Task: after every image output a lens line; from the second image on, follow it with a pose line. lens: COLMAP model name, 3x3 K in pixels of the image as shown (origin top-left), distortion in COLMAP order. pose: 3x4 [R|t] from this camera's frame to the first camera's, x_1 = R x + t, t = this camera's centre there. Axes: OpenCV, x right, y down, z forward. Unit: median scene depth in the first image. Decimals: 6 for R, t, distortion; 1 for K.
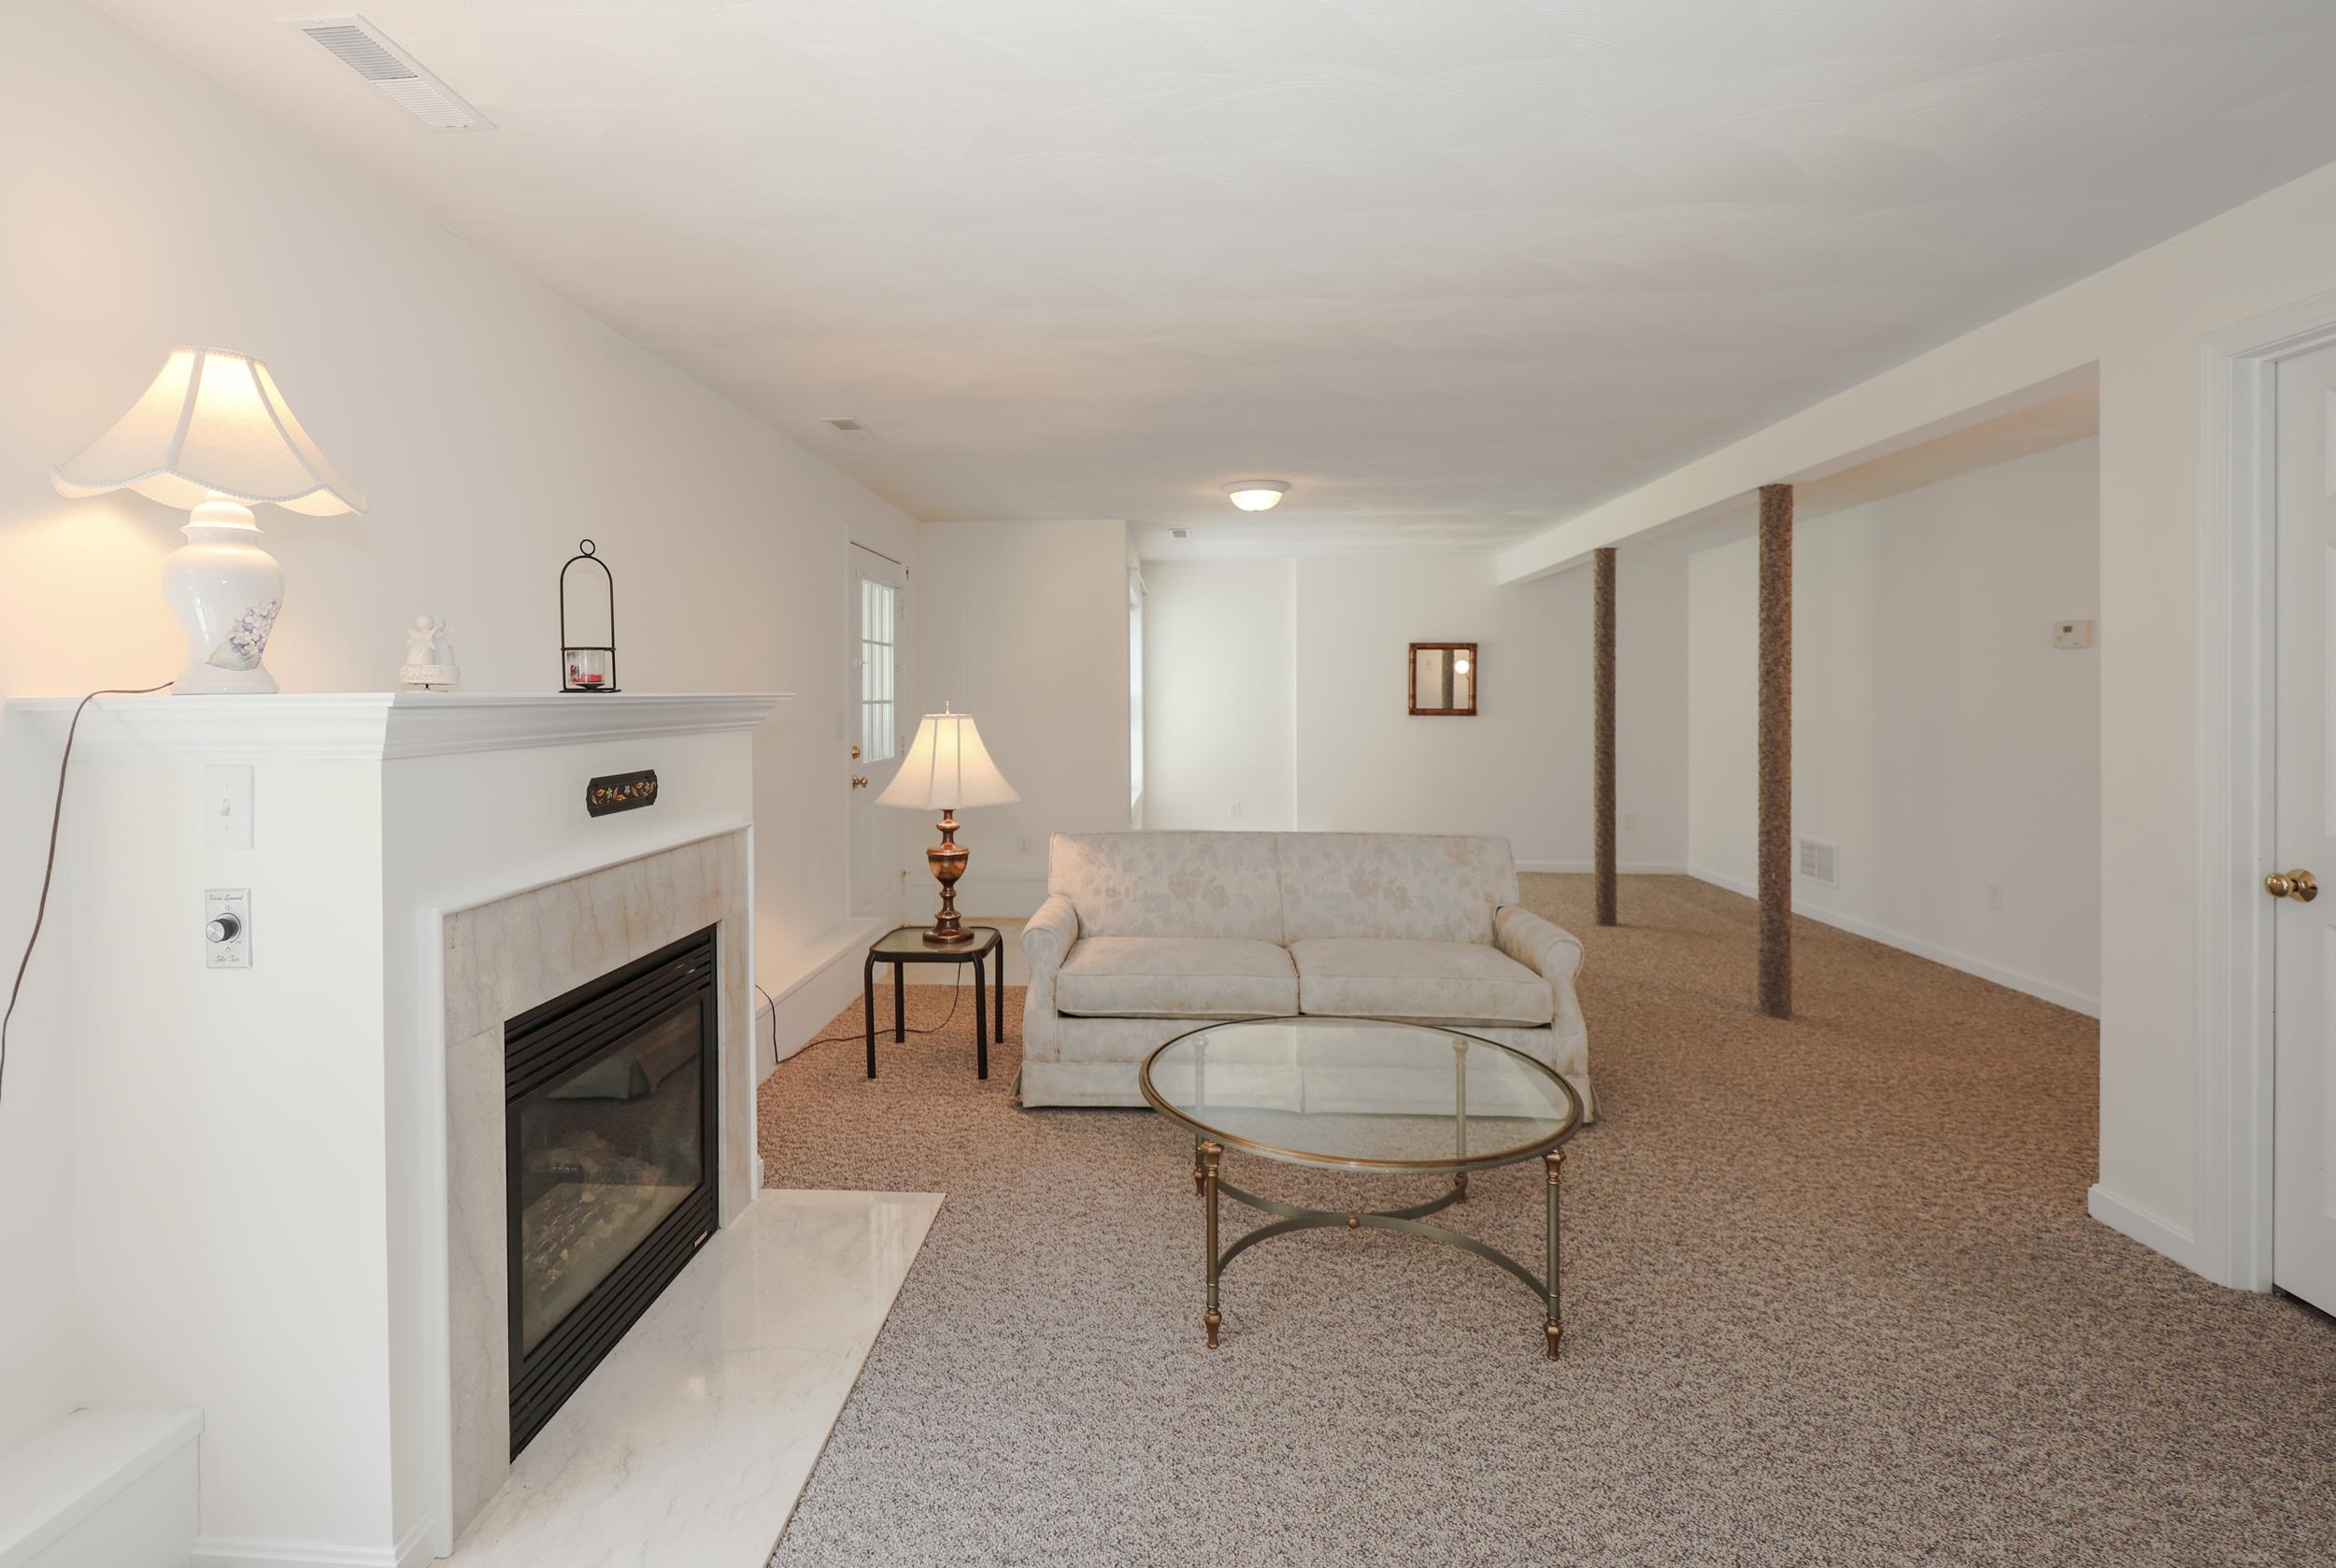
lens RADIAL K [[957.0, 0, 1168.0], [0, 957.0, 784.0], [0, 0, 1]] dist [-0.000932, -0.000138]
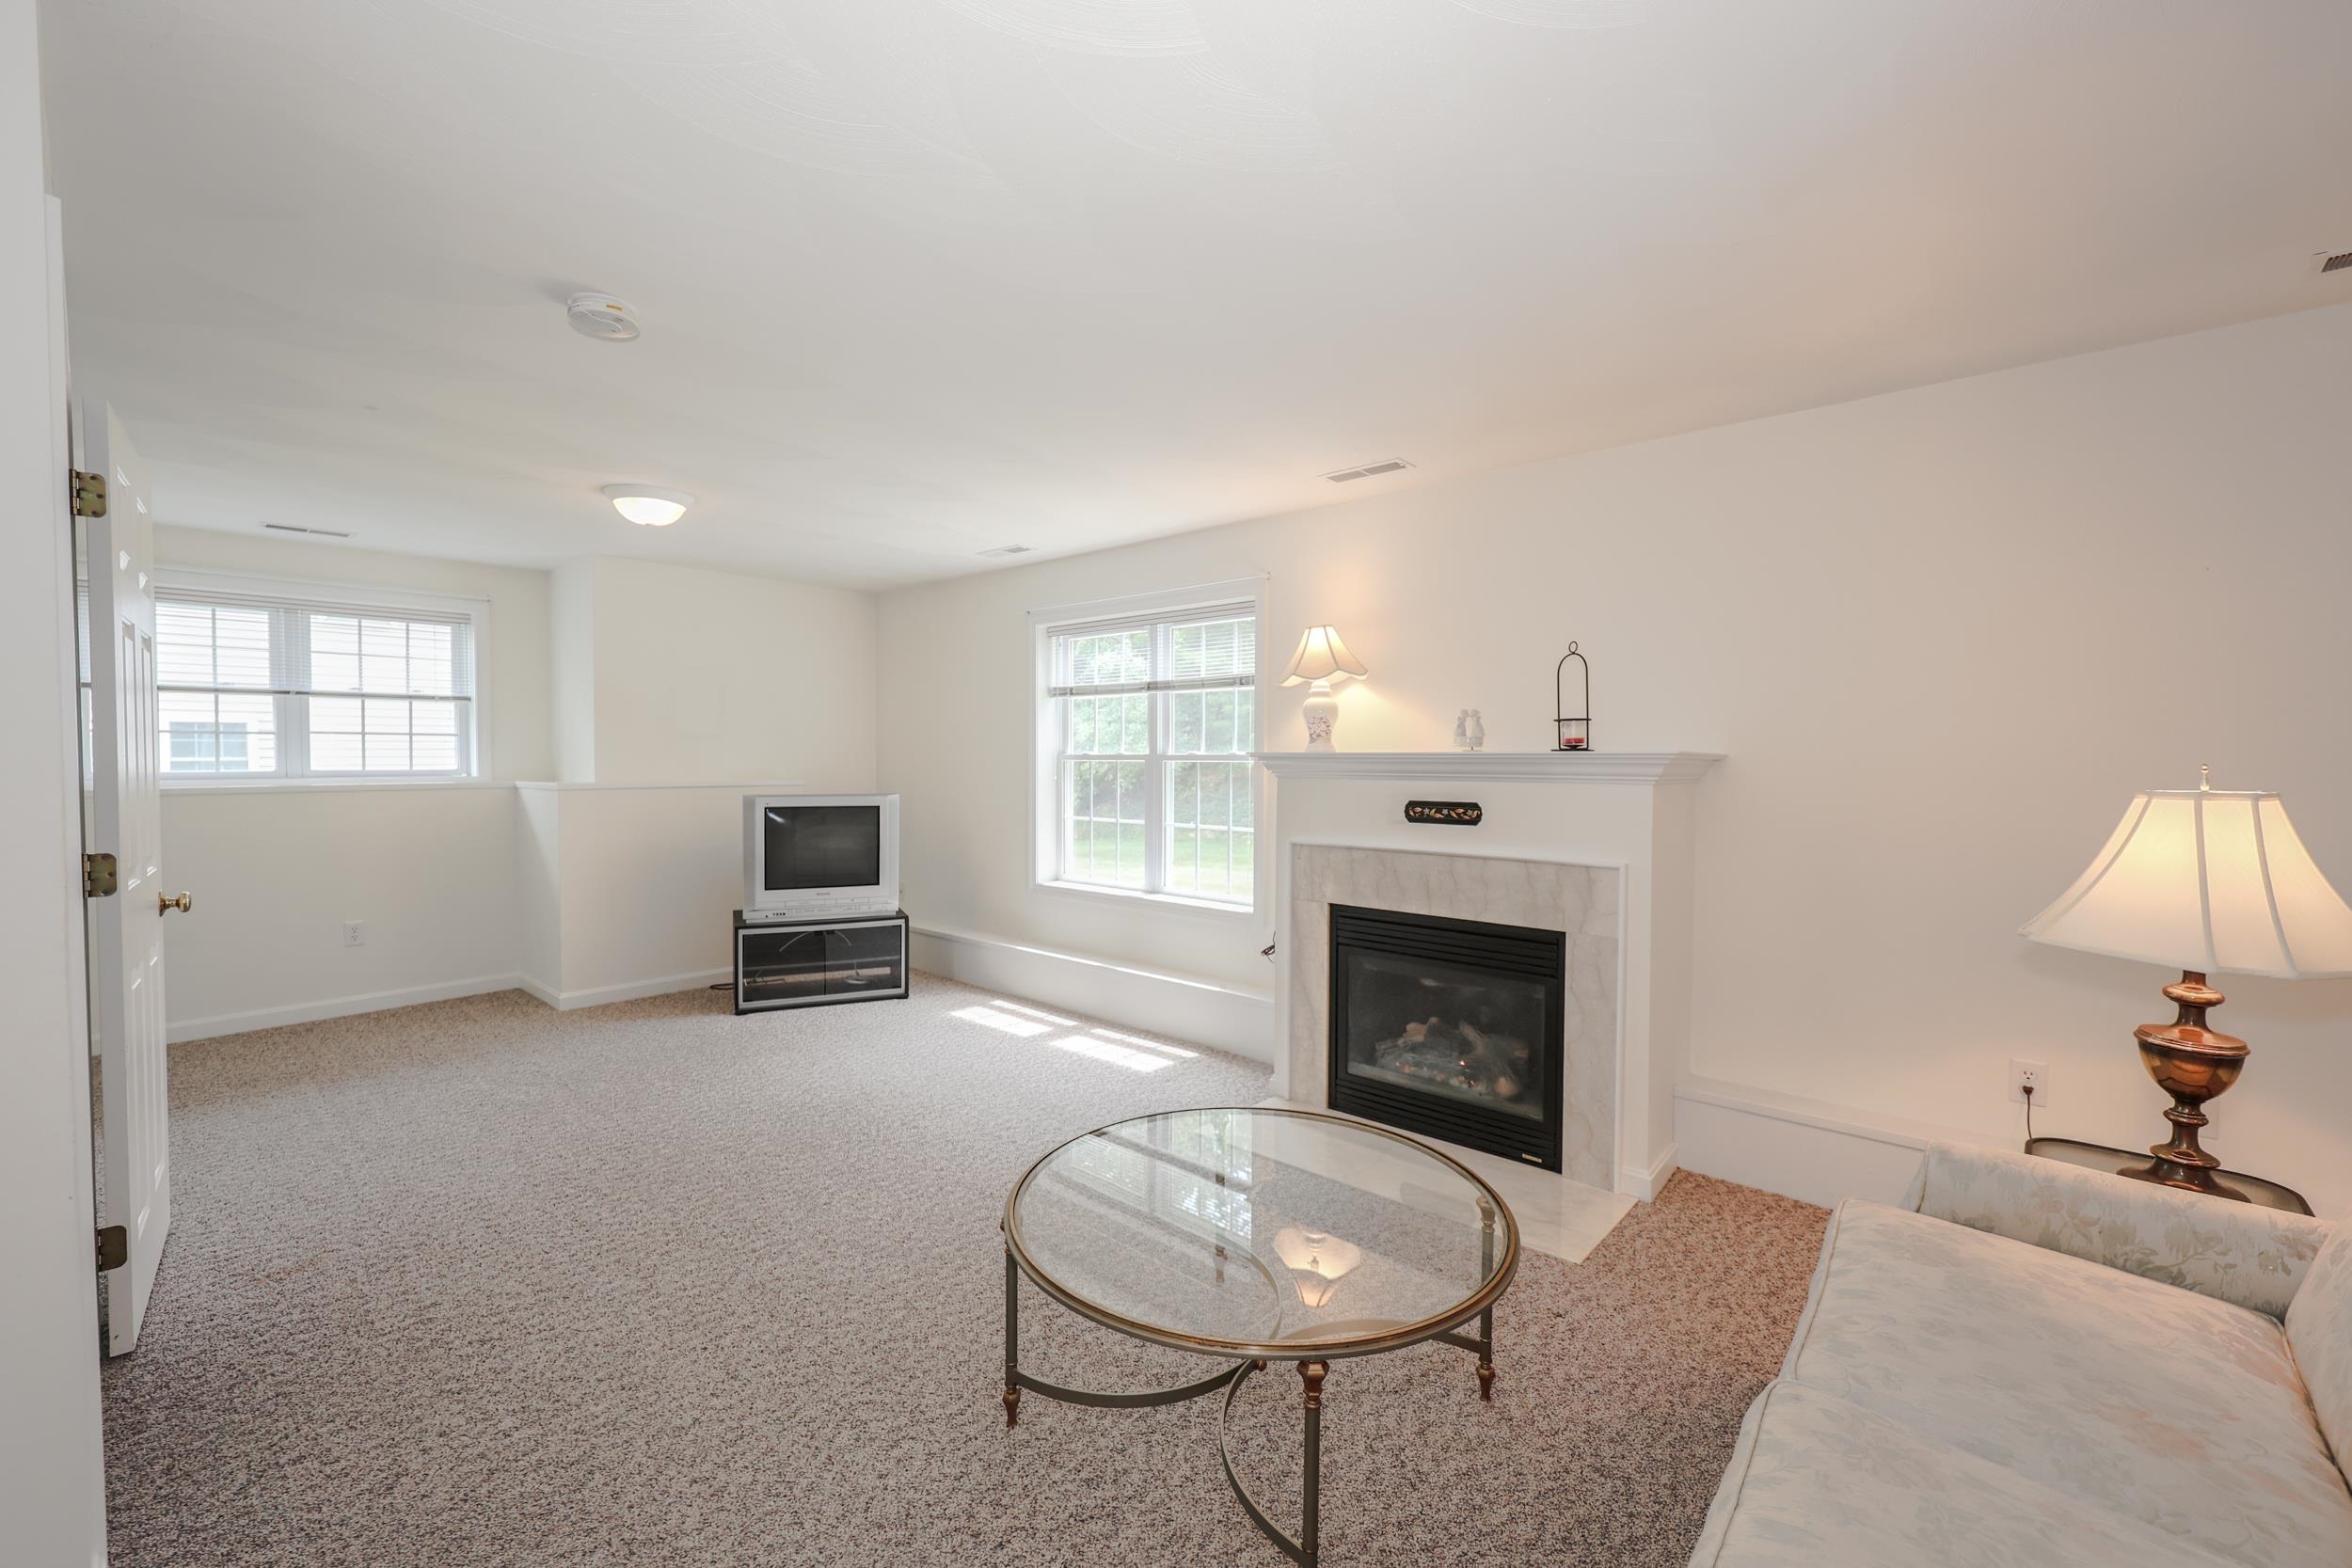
lens RADIAL K [[963.5, 0, 1176.0], [0, 963.5, 784.0], [0, 0, 1]] dist [-0.000932, -0.000138]
pose [[-0.593051, 0.028762, -0.804651, 0.951060], [-0.070336, 0.993691, 0.087359, -0.141741], [0.802087, 0.108404, -0.587286, 1.499026]]
